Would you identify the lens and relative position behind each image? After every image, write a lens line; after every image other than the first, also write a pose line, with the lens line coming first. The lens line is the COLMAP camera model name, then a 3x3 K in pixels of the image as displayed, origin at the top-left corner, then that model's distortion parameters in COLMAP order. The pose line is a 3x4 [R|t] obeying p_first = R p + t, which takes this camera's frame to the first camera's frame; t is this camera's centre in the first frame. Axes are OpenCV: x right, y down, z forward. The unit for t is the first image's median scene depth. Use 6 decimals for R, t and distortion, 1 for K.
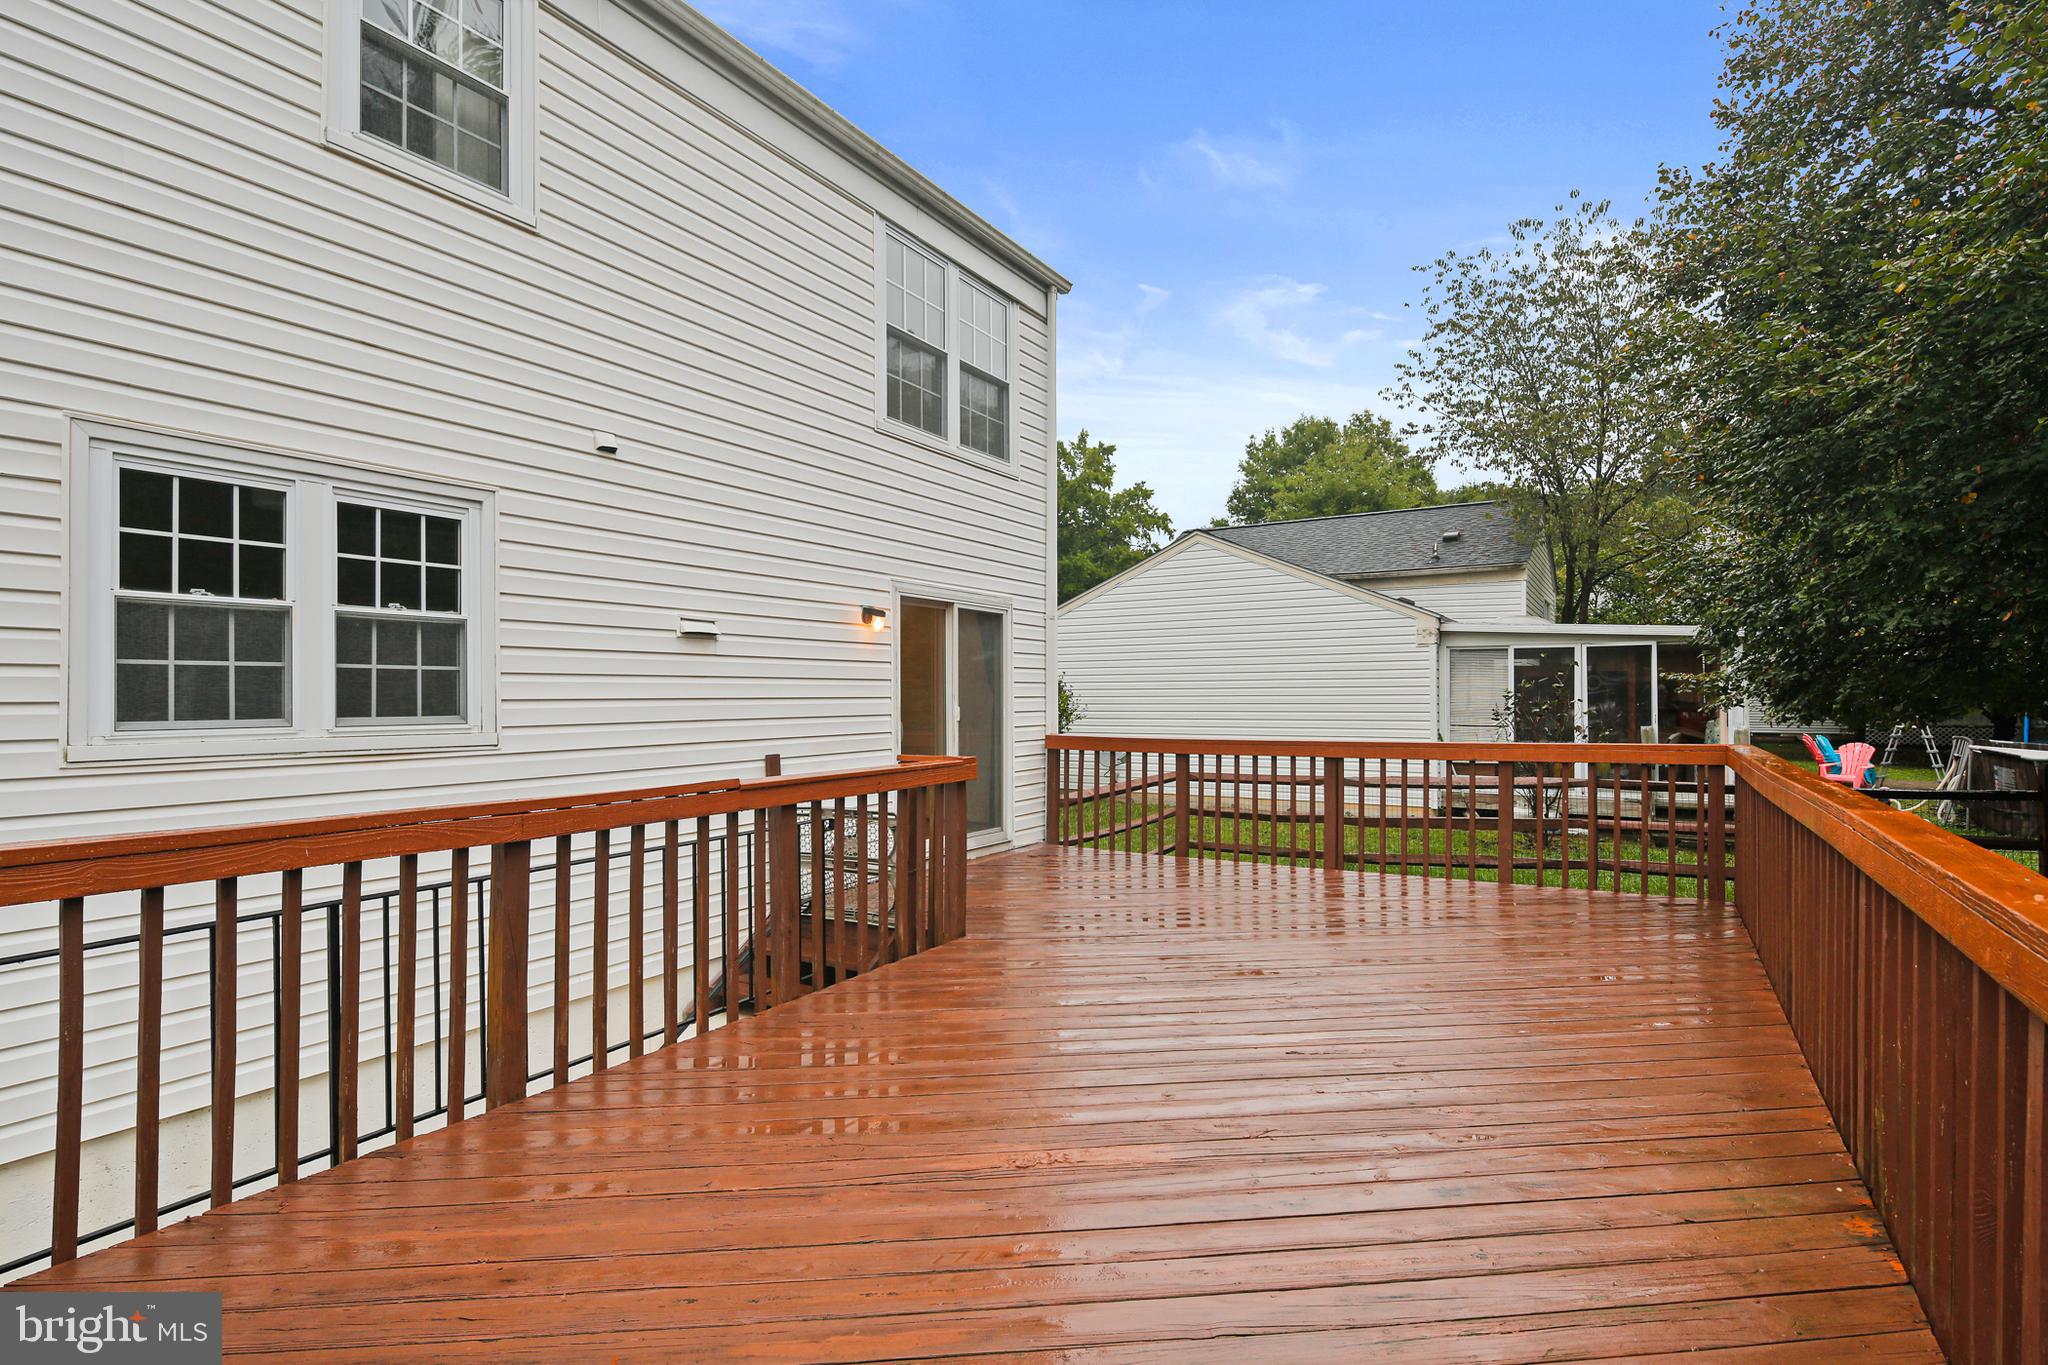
lens RADIAL K [[992.7, 0, 1032.3], [0, 992.7, 690.2], [0, 0, 1]] dist [0.001327, -0.001139]
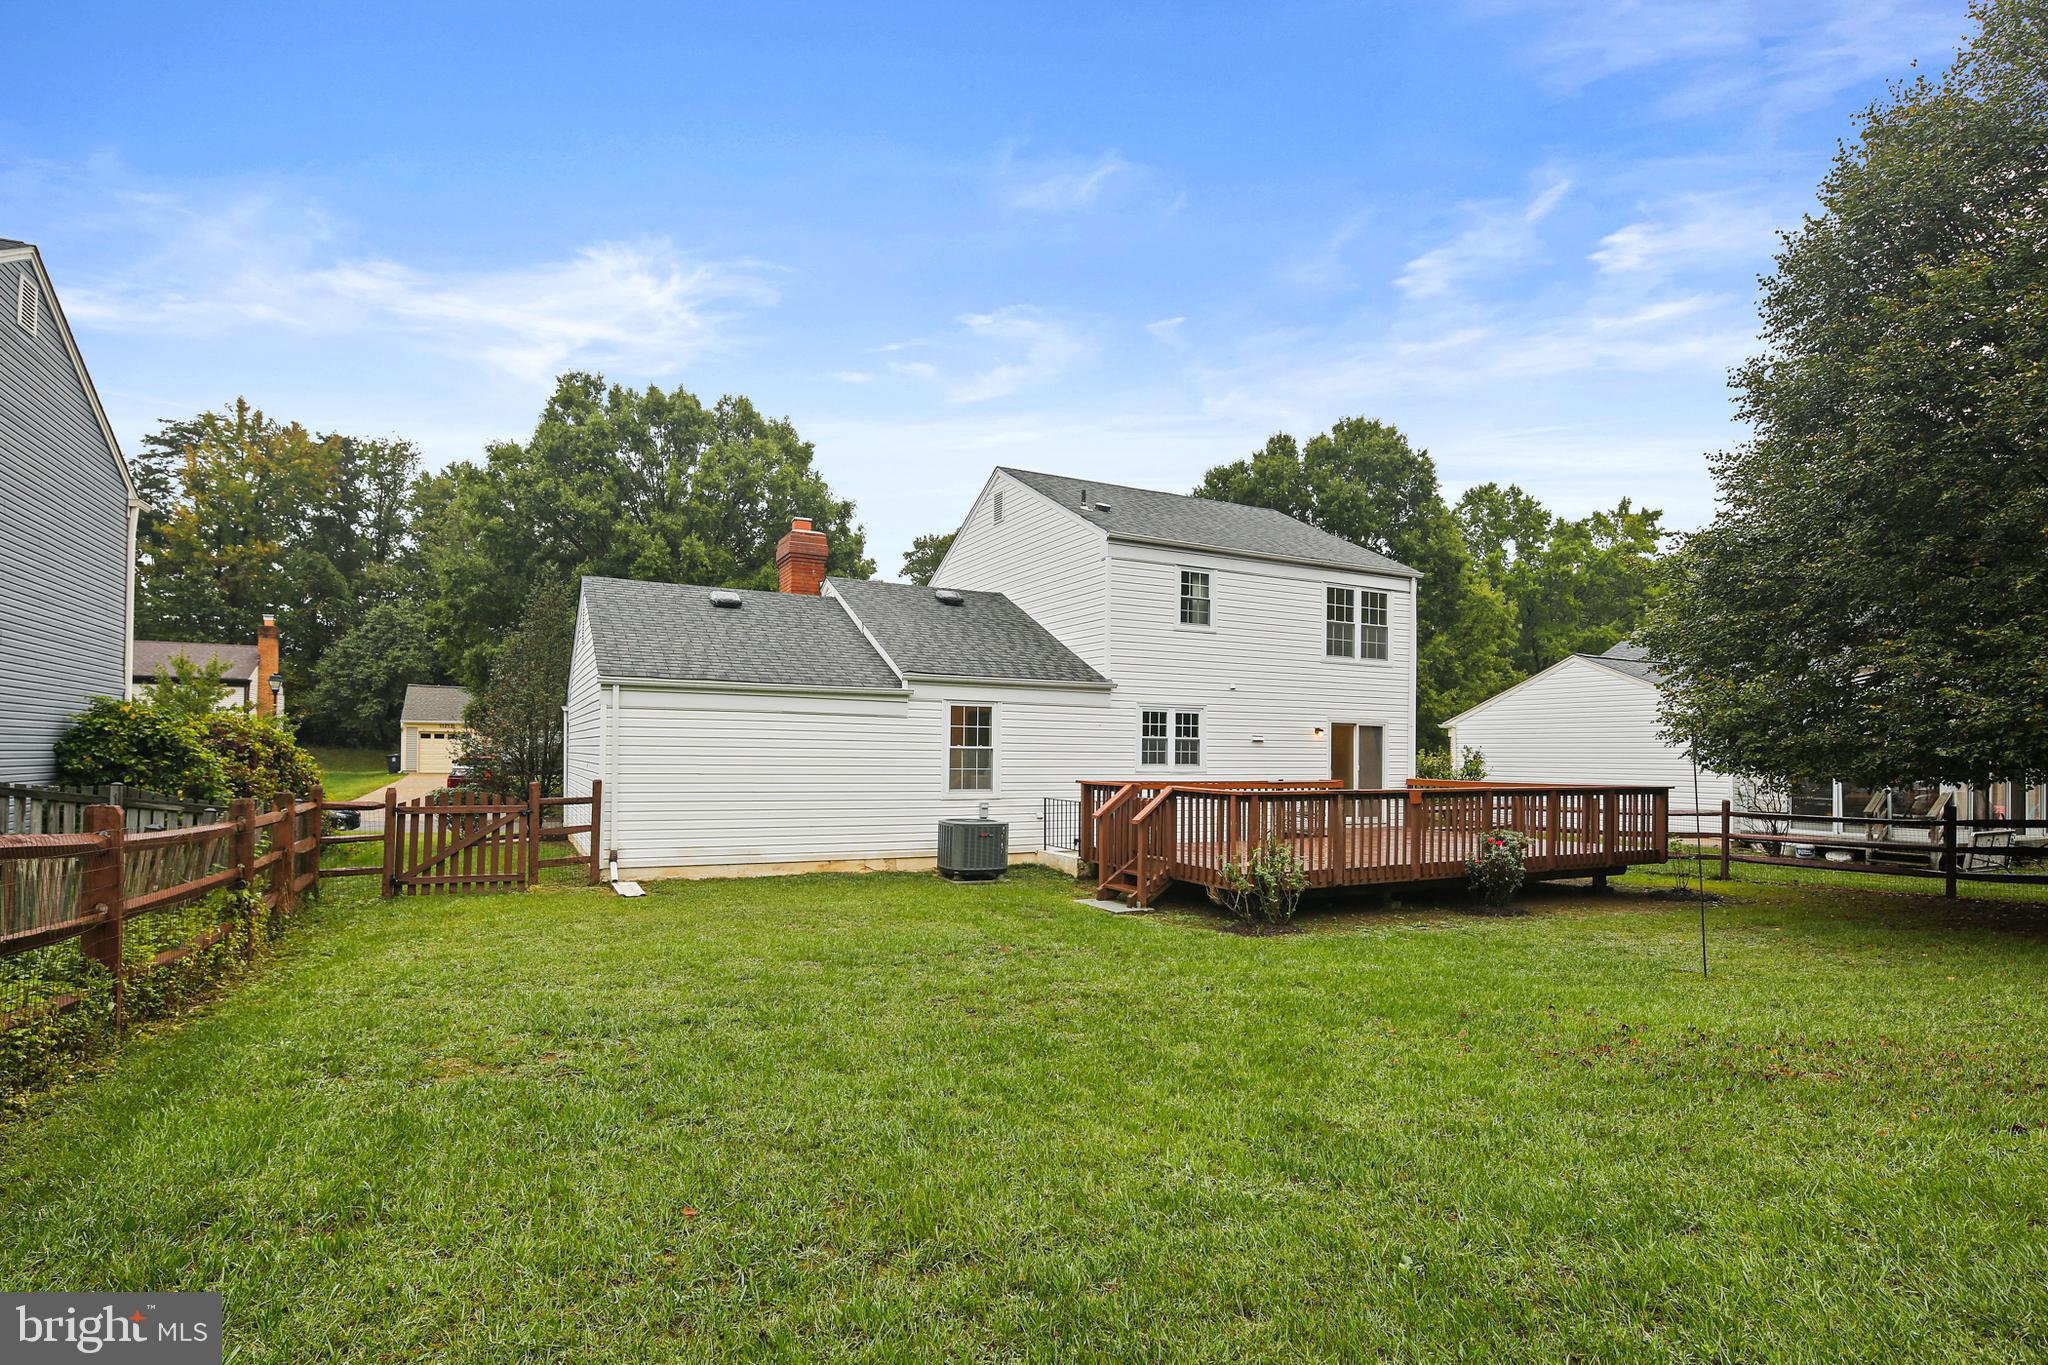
lens RADIAL K [[992.7, 0, 1032.3], [0, 992.7, 690.2], [0, 0, 1]] dist [0.001327, -0.001139]
pose [[0.855829, -0.017093, -0.516977, 0.901292], [-0.013310, 0.998395, -0.055046, -0.041652], [0.517088, 0.053991, 0.854228, -2.733215]]
